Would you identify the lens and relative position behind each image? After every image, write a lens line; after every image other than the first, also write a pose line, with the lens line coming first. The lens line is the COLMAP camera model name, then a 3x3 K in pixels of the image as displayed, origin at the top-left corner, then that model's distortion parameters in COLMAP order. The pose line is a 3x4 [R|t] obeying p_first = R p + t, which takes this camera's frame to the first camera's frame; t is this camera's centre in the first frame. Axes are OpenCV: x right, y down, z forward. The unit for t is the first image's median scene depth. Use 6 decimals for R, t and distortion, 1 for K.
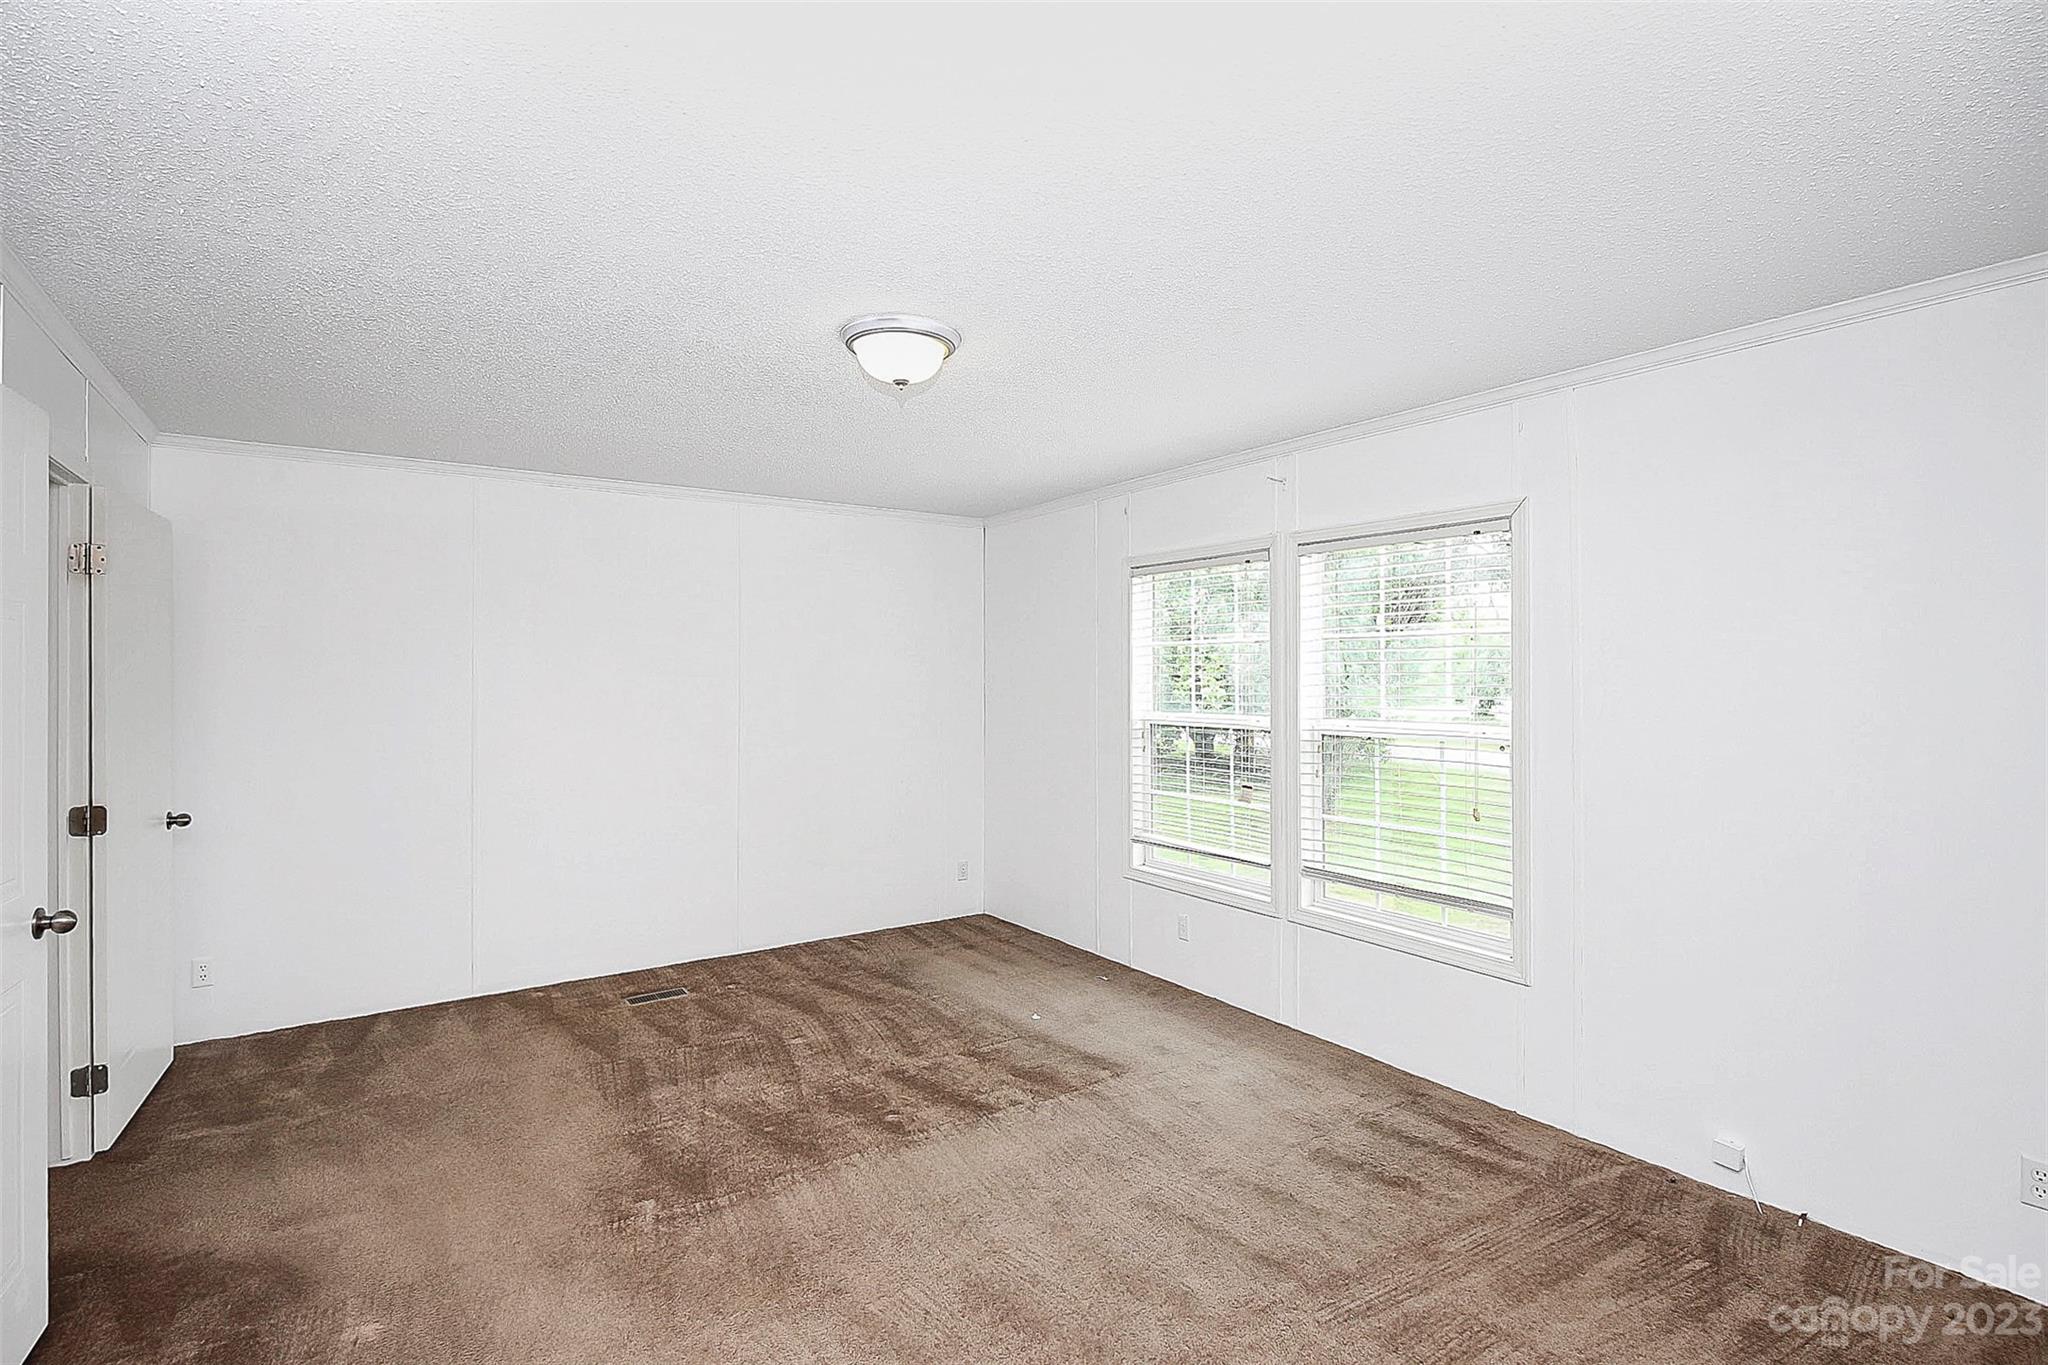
lens RADIAL K [[957.4, 0, 1026.9], [0, 957.4, 667.5], [0, 0, 1]] dist [0.007146, -0.013355]
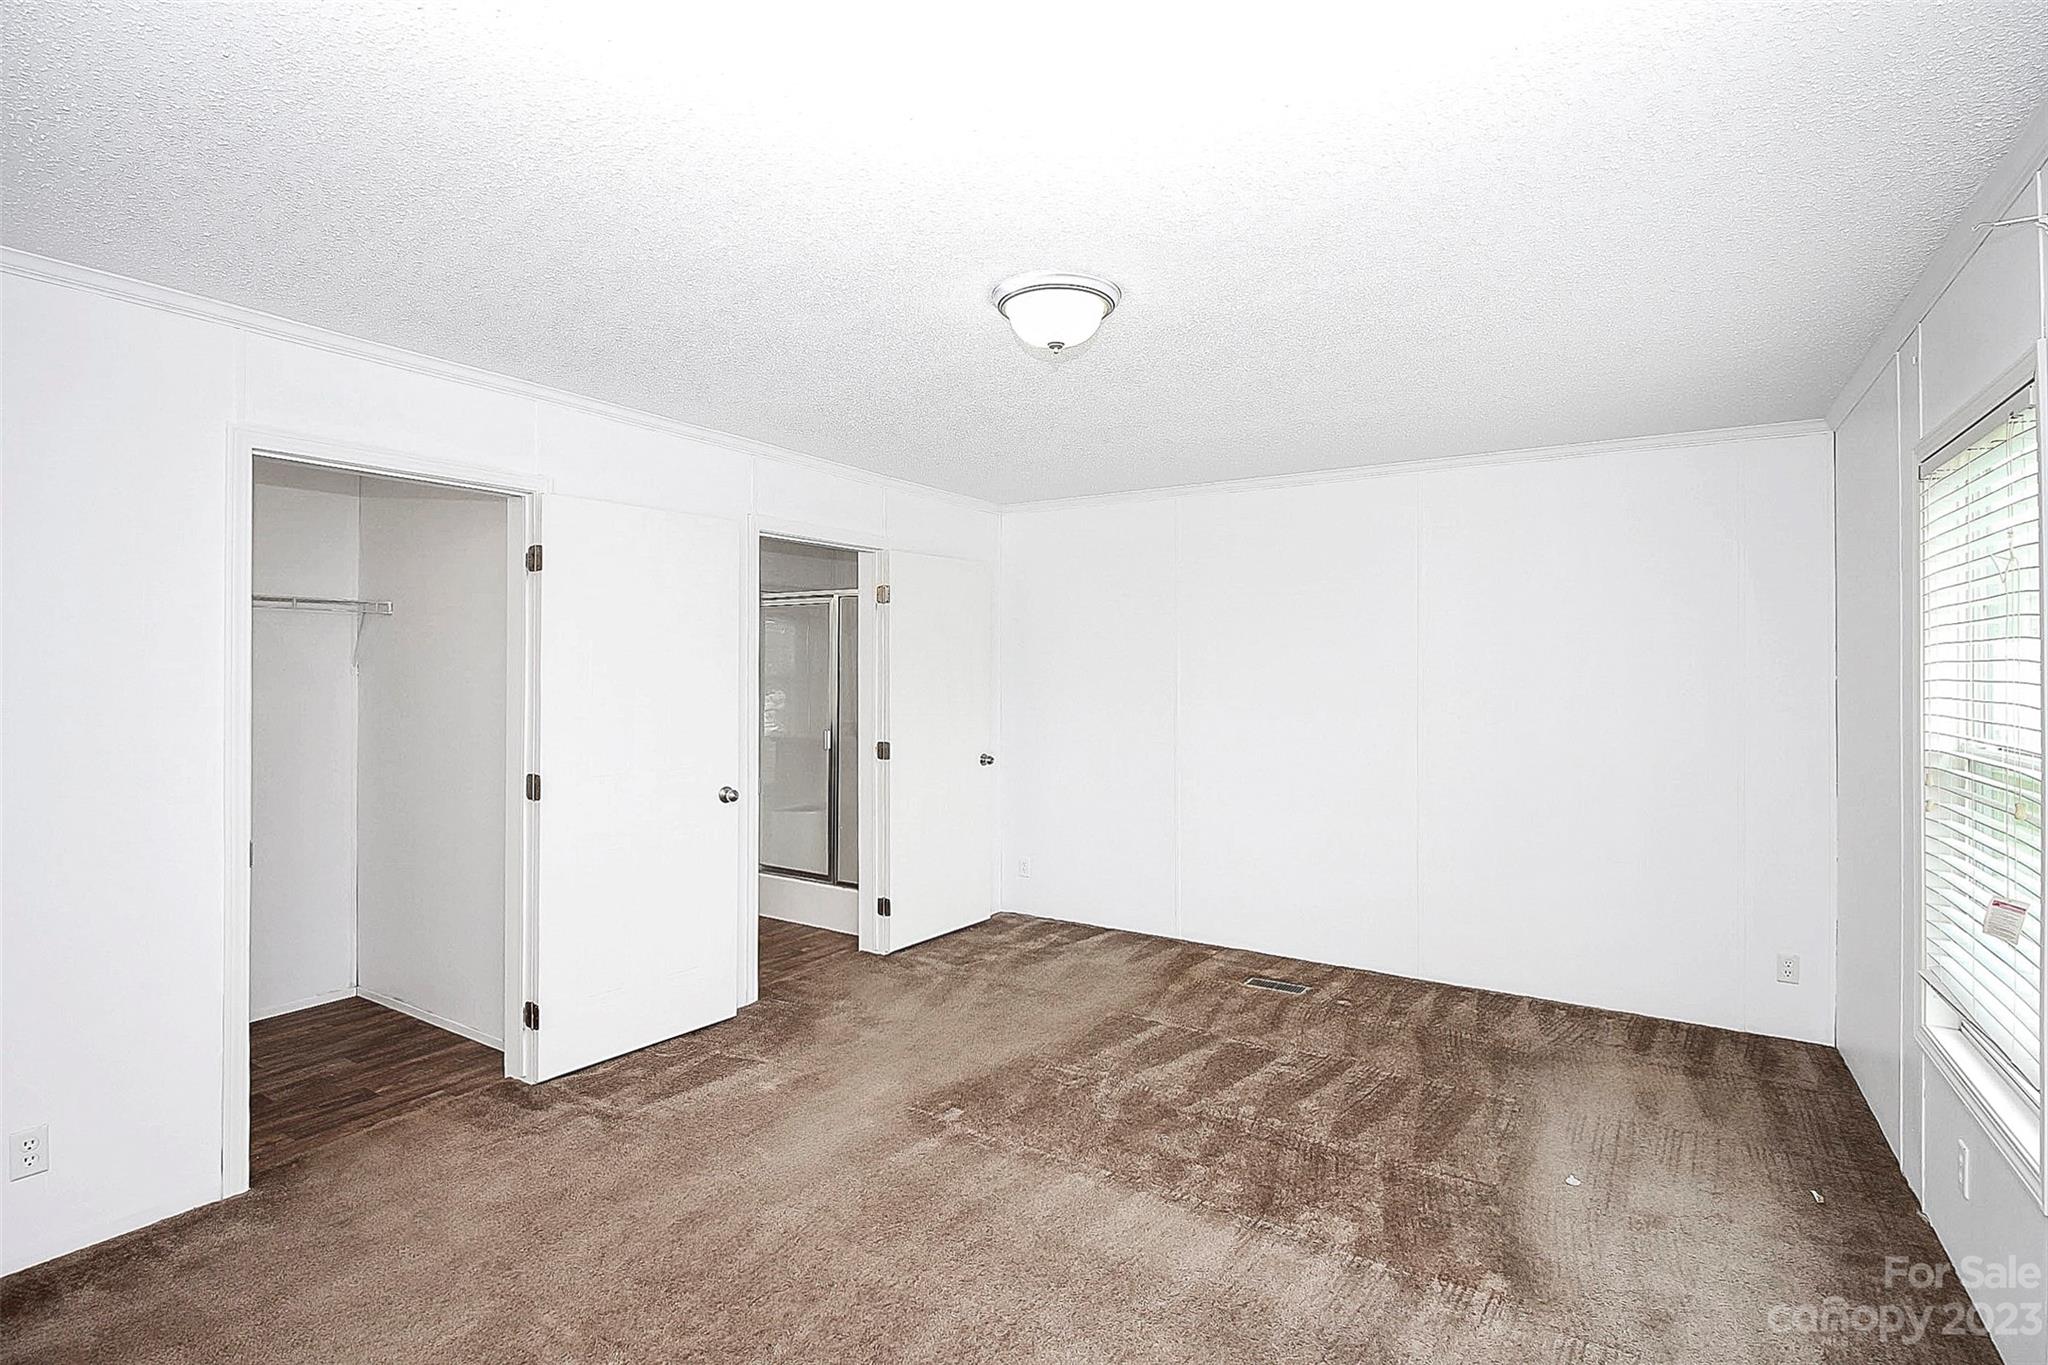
lens RADIAL K [[957.4, 0, 1026.9], [0, 957.4, 667.5], [0, 0, 1]] dist [0.007146, -0.013355]
pose [[0.399552, -0.000014, -0.916711, 0.462085], [0.002869, 0.999995, 0.001236, 0.010182], [0.916706, -0.003124, 0.399550, 0.395144]]
